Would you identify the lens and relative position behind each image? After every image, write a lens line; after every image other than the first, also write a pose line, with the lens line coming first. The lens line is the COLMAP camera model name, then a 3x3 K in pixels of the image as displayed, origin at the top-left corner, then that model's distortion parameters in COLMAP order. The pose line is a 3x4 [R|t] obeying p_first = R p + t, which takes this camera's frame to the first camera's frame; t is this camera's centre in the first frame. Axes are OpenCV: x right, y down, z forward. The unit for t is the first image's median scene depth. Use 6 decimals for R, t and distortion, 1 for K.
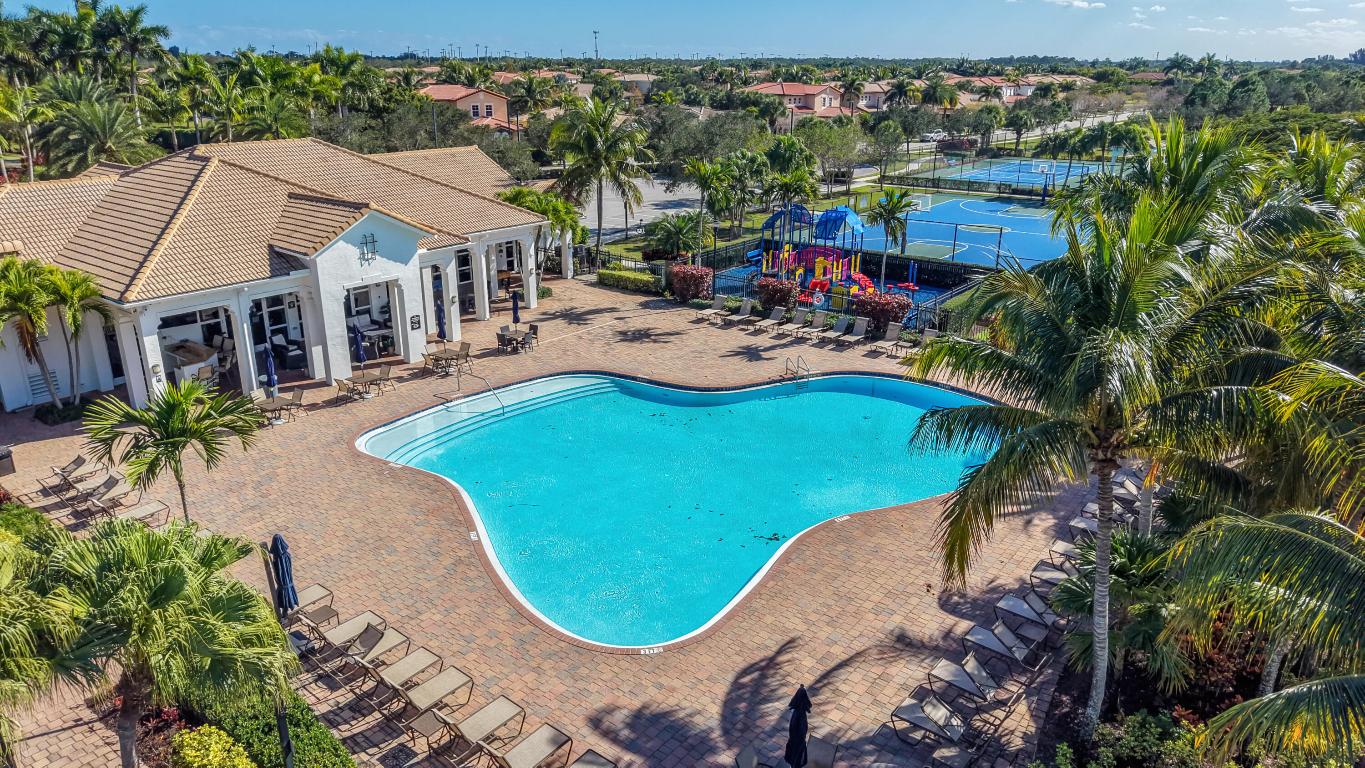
lens RADIAL K [[915.6, 0, 678.9], [0, 915.6, 363.7], [0, 0, 1]] dist [0.012254, -0.006529]
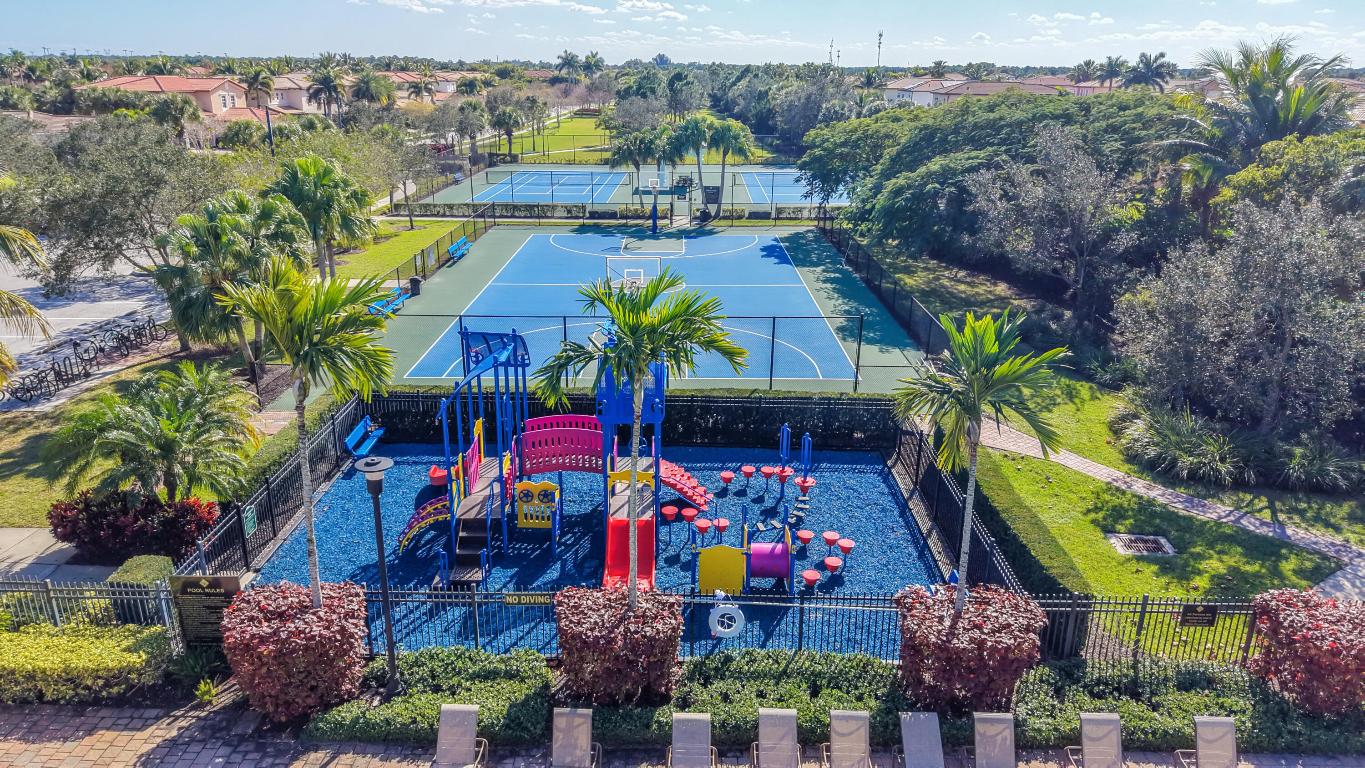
lens RADIAL K [[915.6, 0, 678.9], [0, 915.6, 363.7], [0, 0, 1]] dist [0.012254, -0.006529]
pose [[0.799086, -0.180189, 0.573580, -0.012898], [0.180910, 0.981880, 0.056419, -0.051465], [-0.573353, 0.058683, 0.817204, 0.190681]]
